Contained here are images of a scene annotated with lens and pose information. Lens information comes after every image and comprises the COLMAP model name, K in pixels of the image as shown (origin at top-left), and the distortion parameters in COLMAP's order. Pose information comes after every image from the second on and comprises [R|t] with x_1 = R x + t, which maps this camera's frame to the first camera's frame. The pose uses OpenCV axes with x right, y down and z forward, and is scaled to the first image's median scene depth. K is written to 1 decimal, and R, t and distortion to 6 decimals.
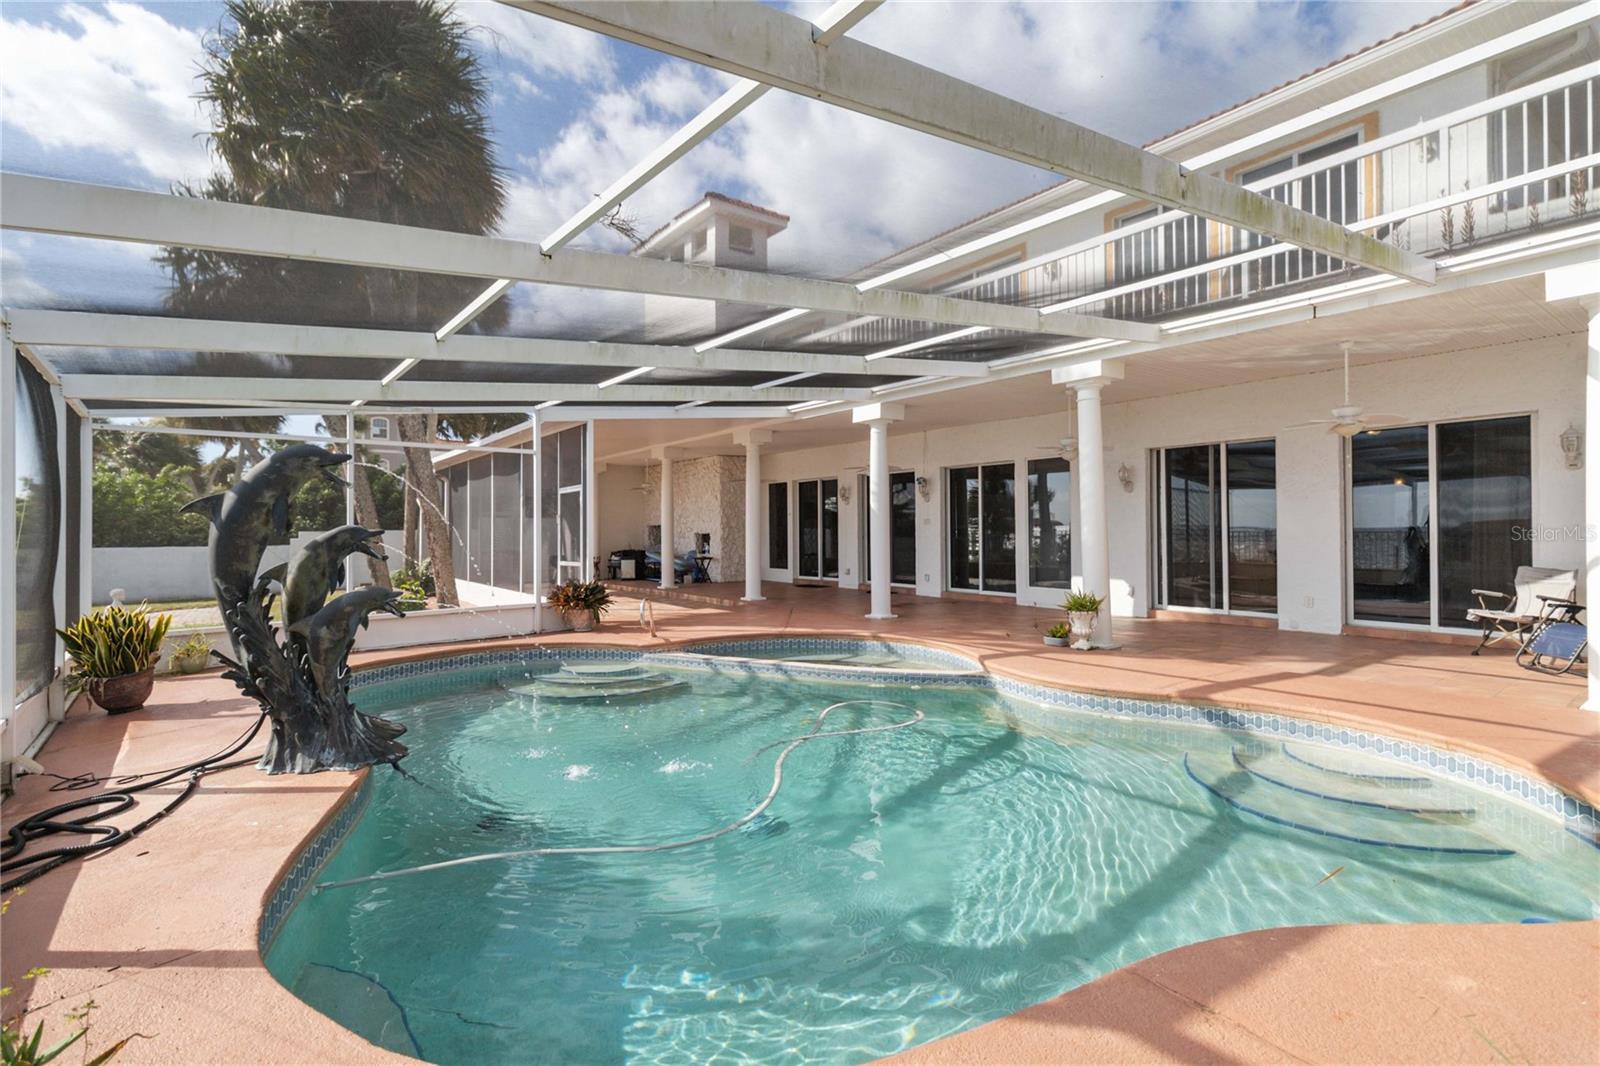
lens RADIAL K [[726.8, 0, 793.4], [0, 726.8, 526.5], [0, 0, 1]] dist [0.002234, 0.001061]
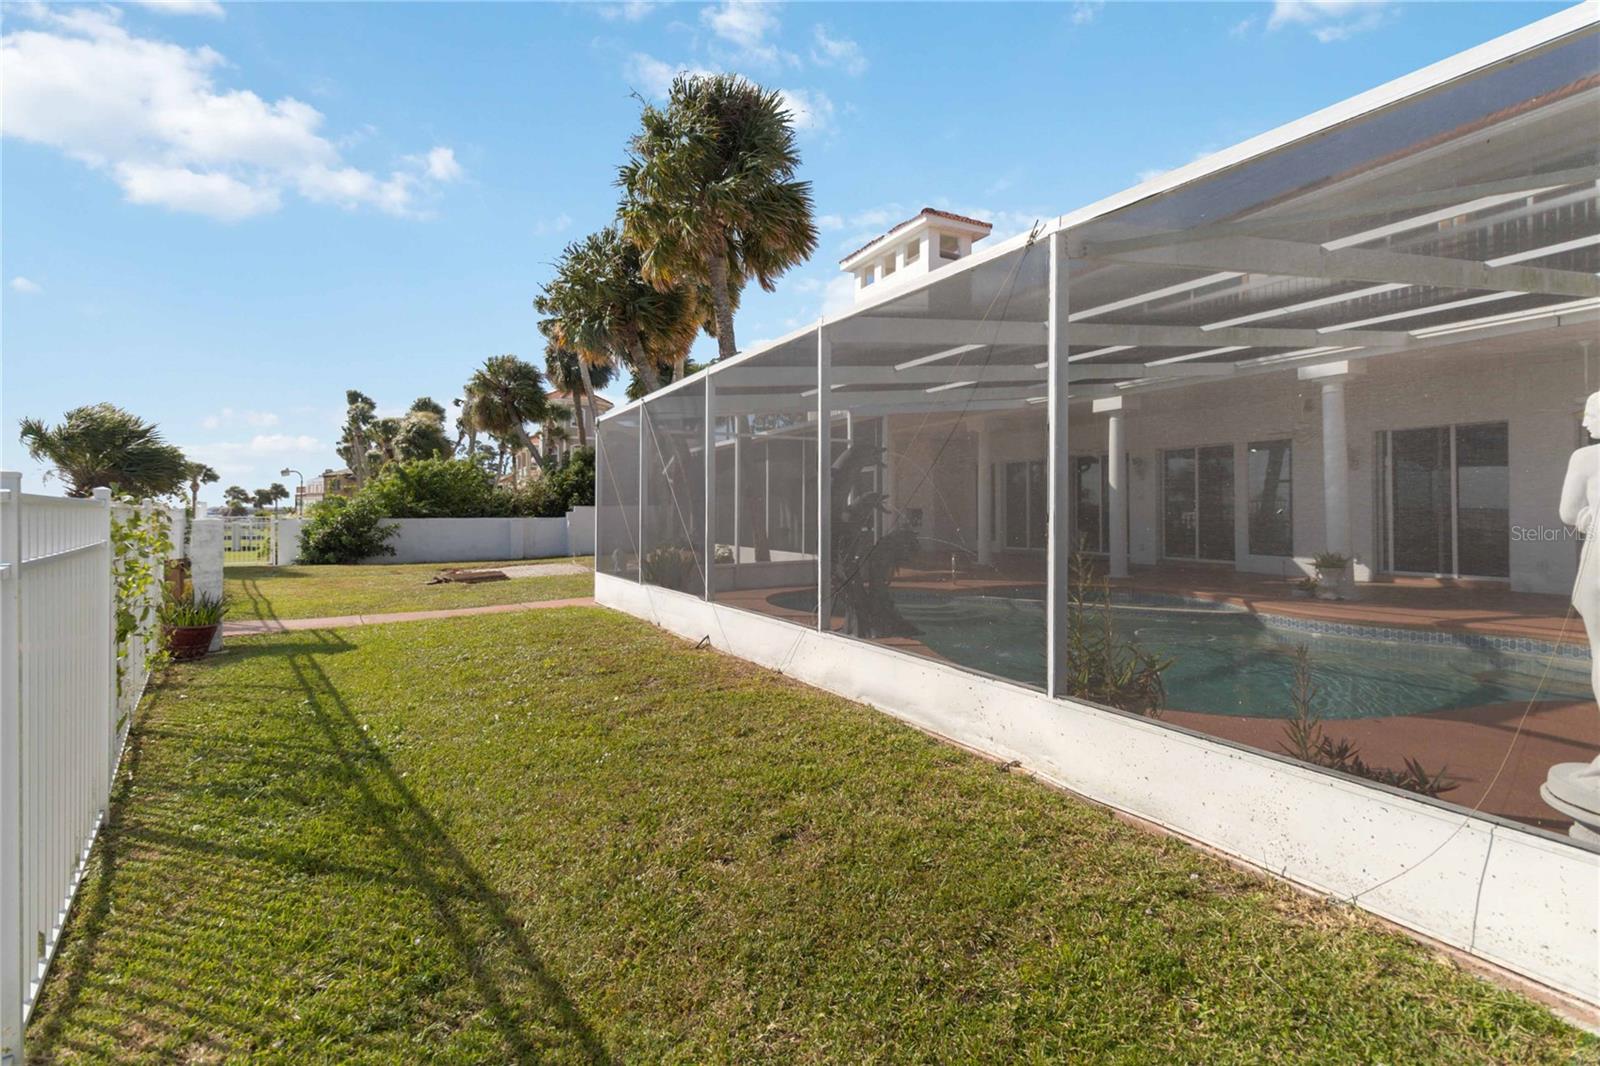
lens RADIAL K [[726.8, 0, 797.2], [0, 726.8, 509.4], [0, 0, 1]] dist [0.002234, 0.001061]
pose [[0.987897, 0.003479, -0.155070, -0.235333], [-0.003156, 0.999992, 0.002332, 0.015398], [0.155077, -0.001815, 0.987901, -0.270186]]
